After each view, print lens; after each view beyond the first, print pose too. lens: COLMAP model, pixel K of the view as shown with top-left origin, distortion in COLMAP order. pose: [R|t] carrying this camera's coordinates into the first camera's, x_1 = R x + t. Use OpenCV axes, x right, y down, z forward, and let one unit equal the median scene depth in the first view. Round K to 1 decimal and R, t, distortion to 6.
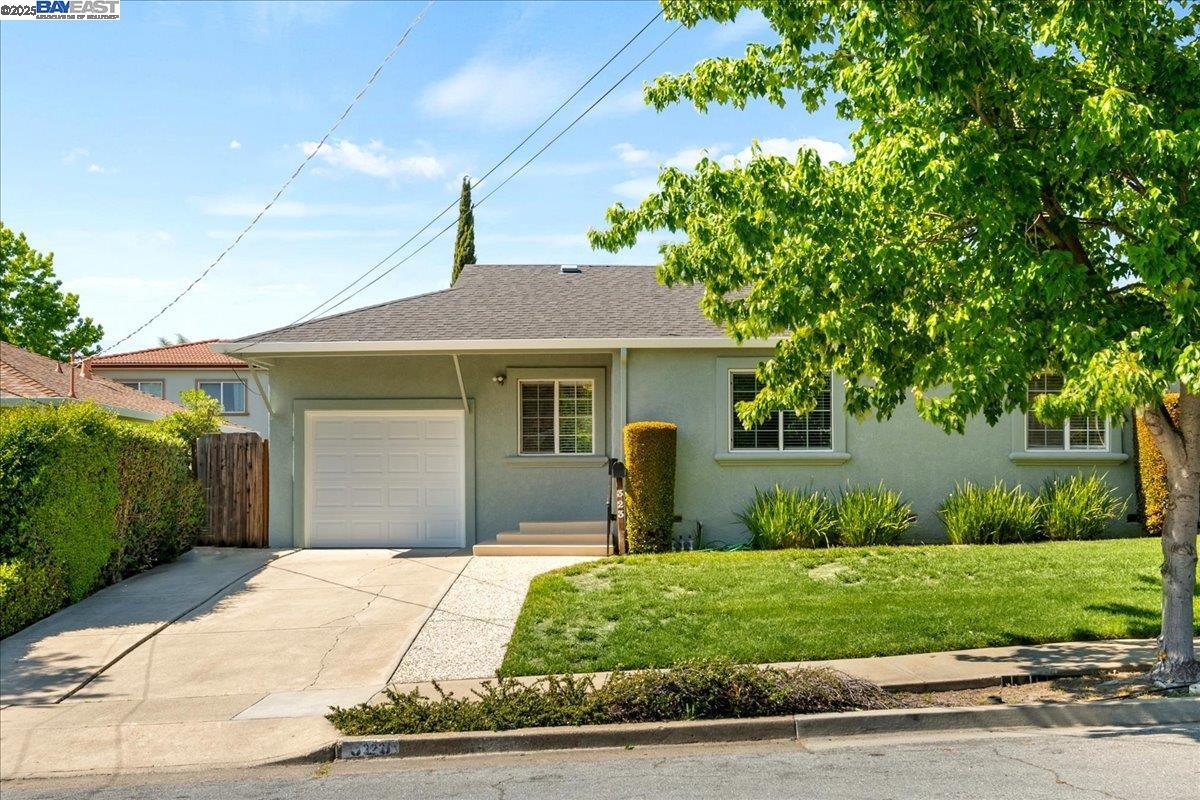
lens RADIAL K [[1124.5, 0, 600.1], [0, 1124.5, 436.1], [0, 0, 1]] dist [-0.009134, -0.001690]
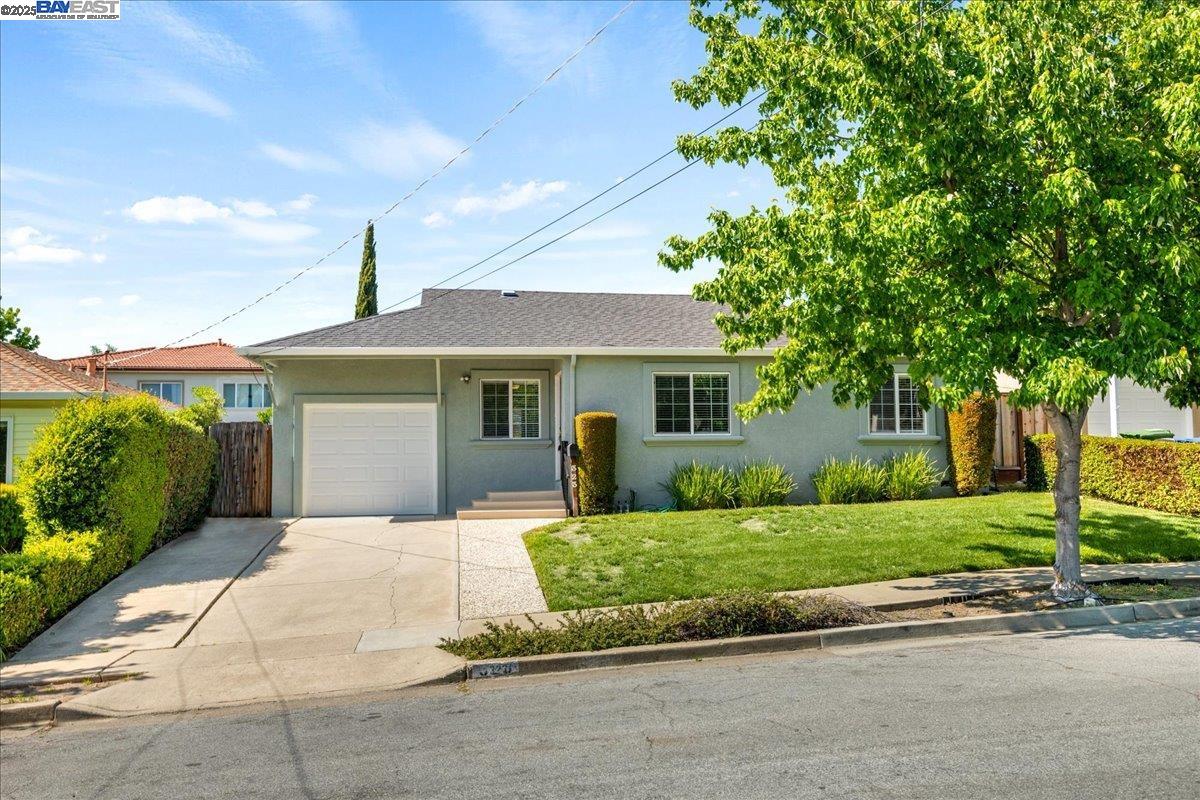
lens RADIAL K [[882.4, 0, 600.0], [0, 882.4, 400.0], [0, 0, 1]] dist [0.010362, -0.000195]
pose [[0.989027, 0.002114, 0.147719, -0.136786], [0.002588, 0.999496, -0.031634, 0.007229], [-0.147711, 0.031669, 0.988523, 0.006316]]
